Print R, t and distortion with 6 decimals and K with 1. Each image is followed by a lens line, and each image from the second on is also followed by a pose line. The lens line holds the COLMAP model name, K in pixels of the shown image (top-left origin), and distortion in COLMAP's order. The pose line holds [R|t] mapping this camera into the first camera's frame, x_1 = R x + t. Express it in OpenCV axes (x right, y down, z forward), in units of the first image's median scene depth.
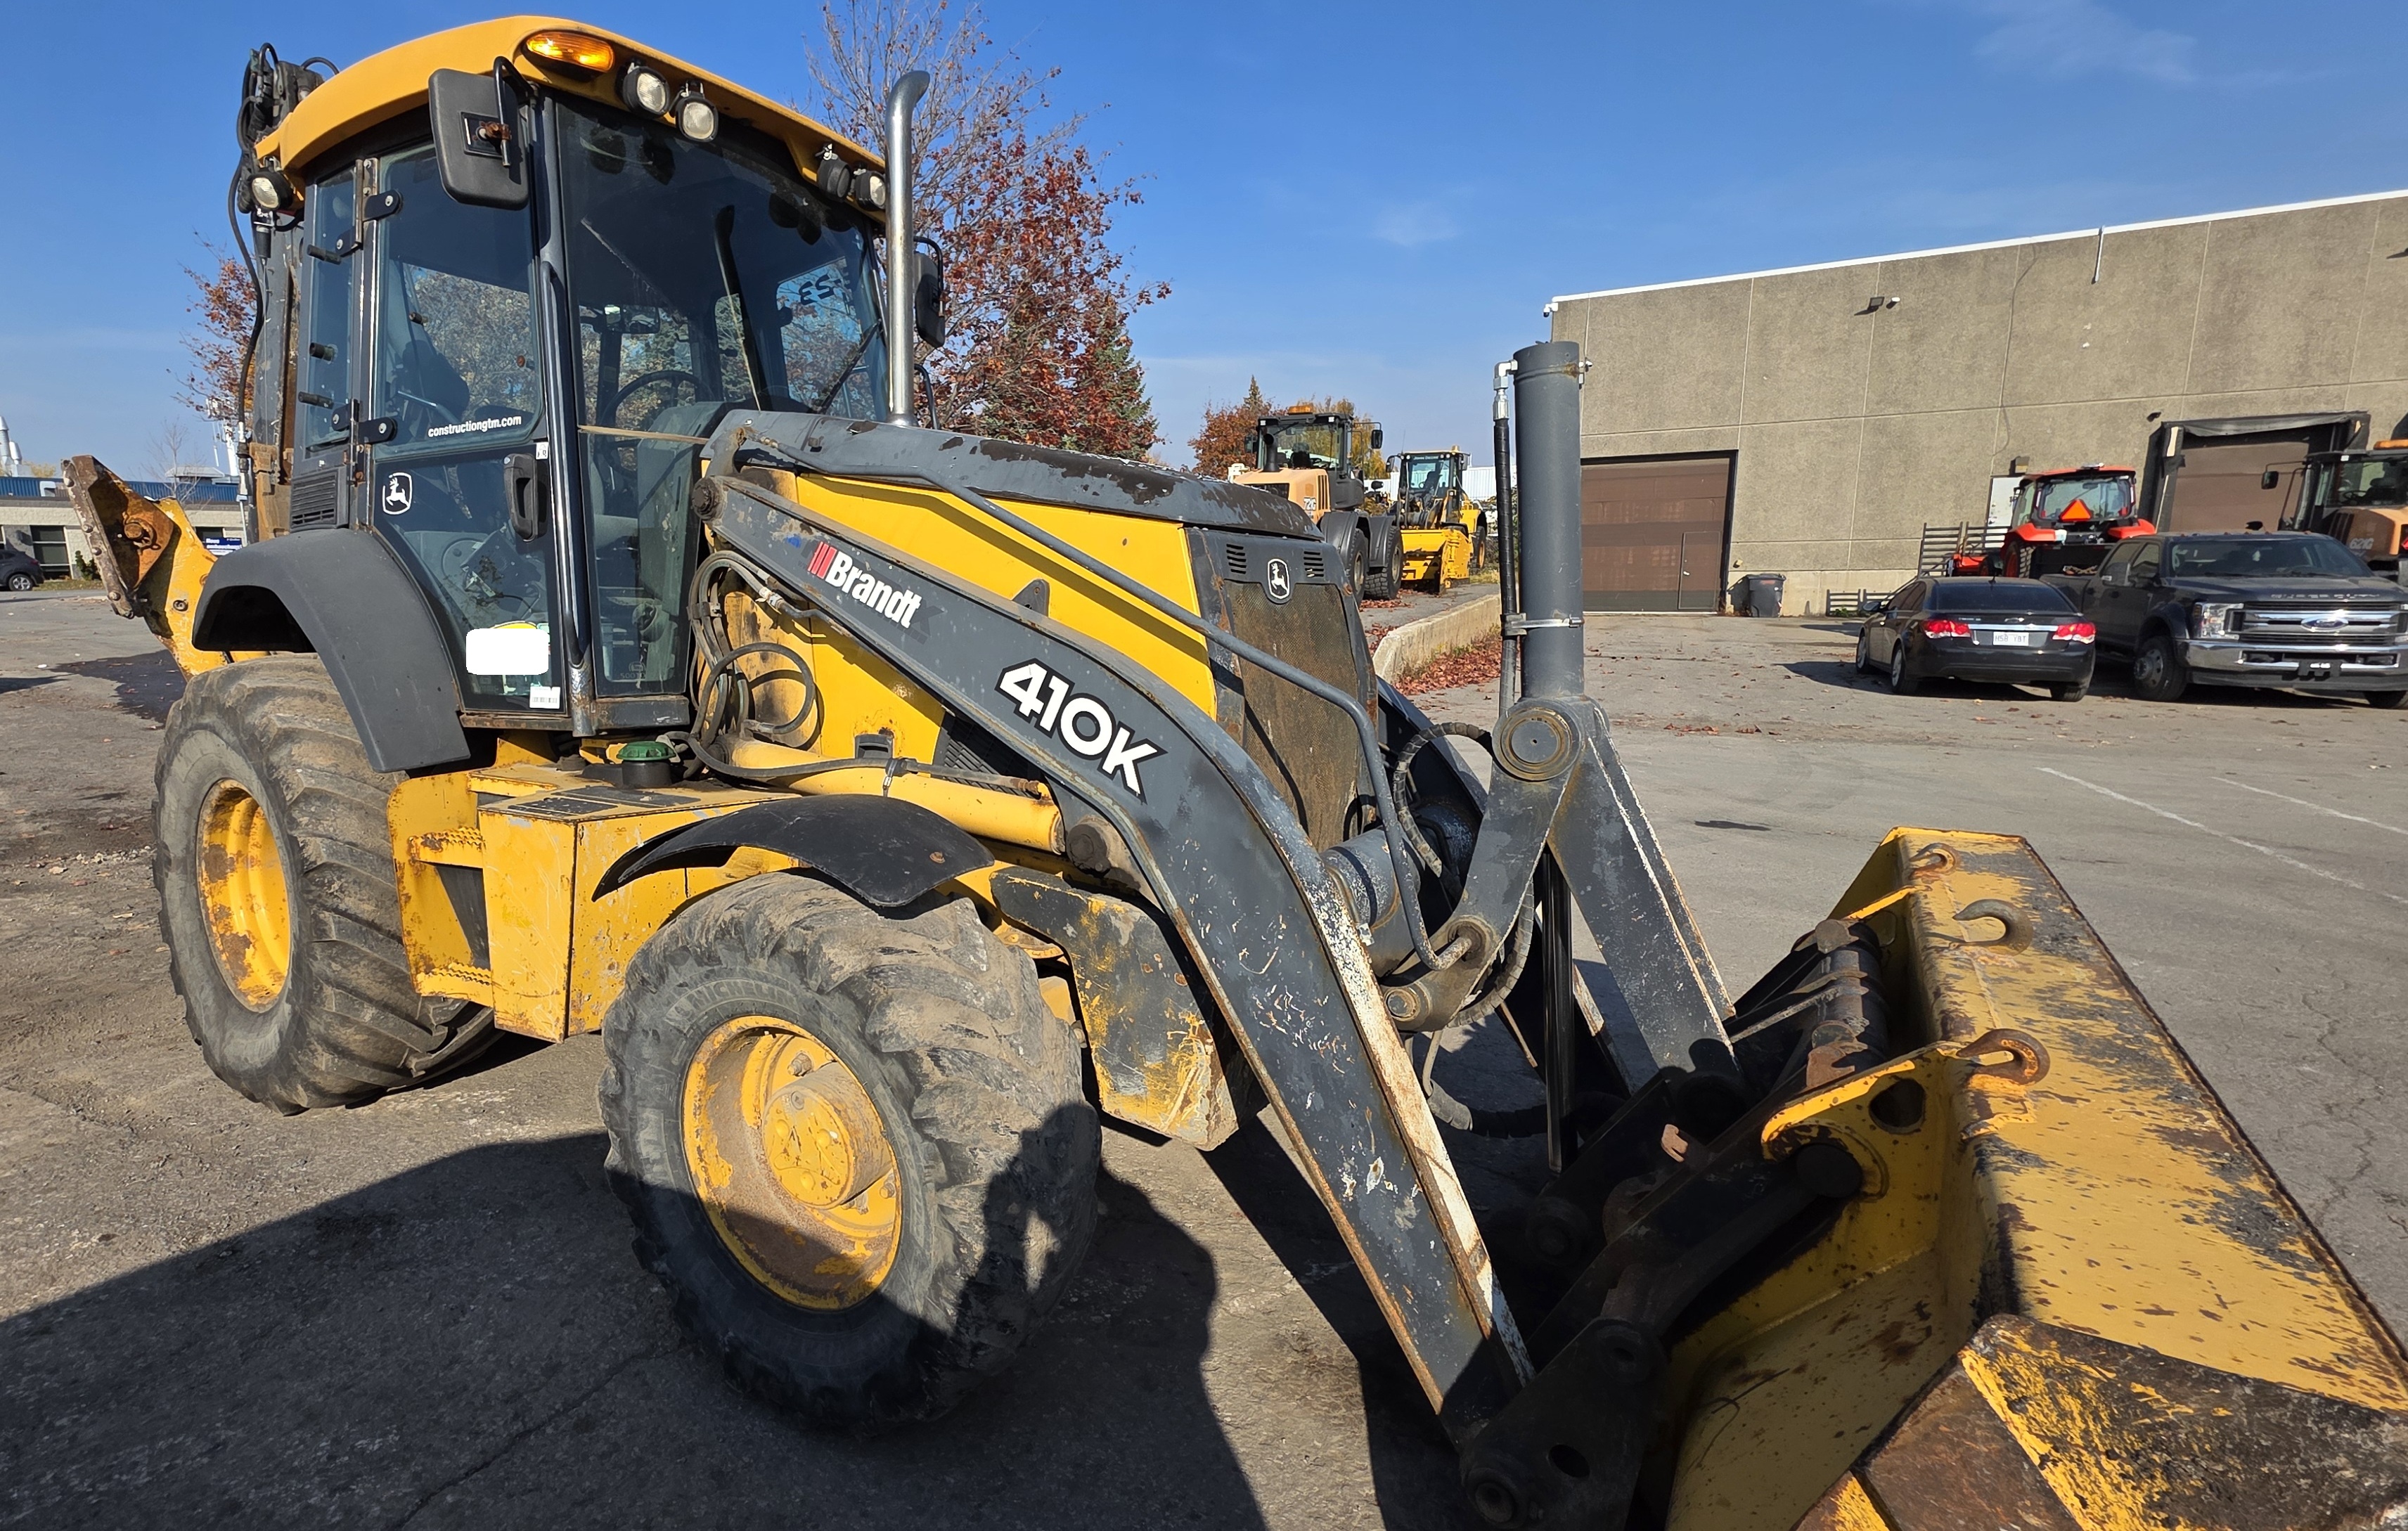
lens RADIAL K [[1376.6, 0, 1204.0], [0, 1376.6, 765.5], [0, 0, 1]] dist [0.009714, -0.001059]
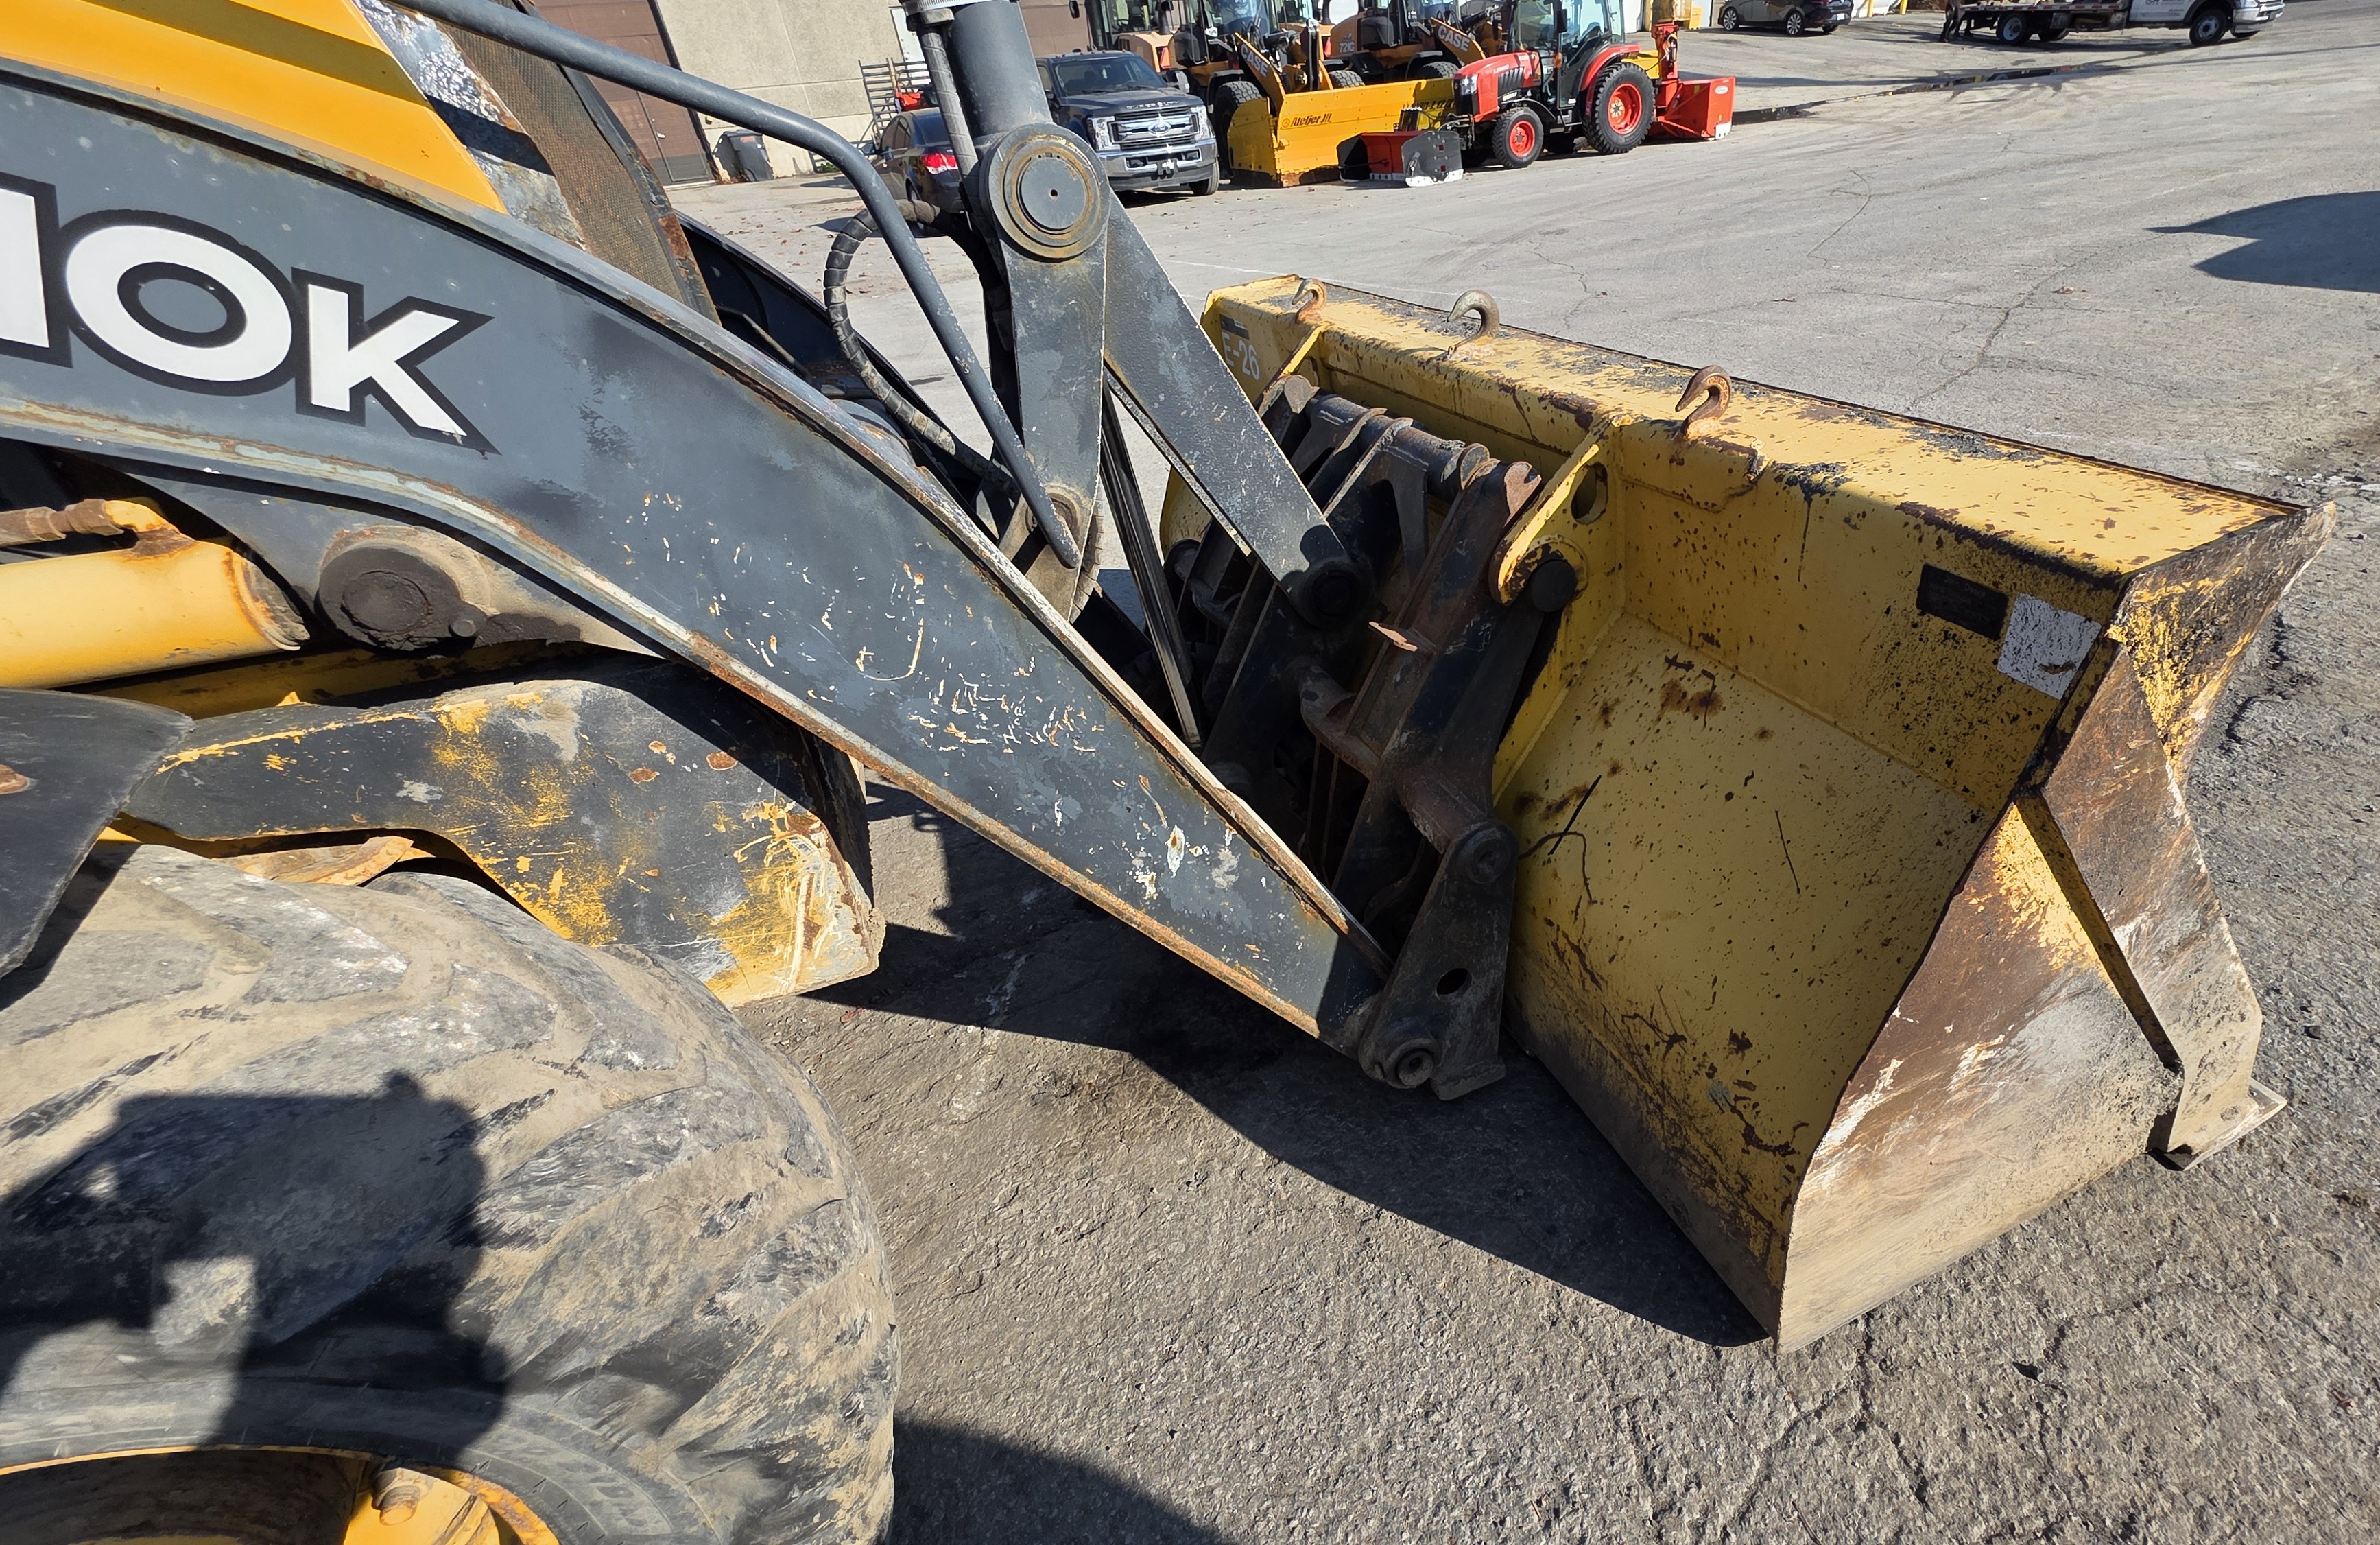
lens RADIAL K [[991.3, 0, 1190.0], [0, 991.3, 772.5], [0, 0, 1]] dist [0.003892, 0.000161]
pose [[0.557163, -0.493945, 0.667524, -0.184553], [0.237922, 0.865109, 0.441565, 0.028795], [-0.795589, -0.087205, 0.599527, 0.624471]]
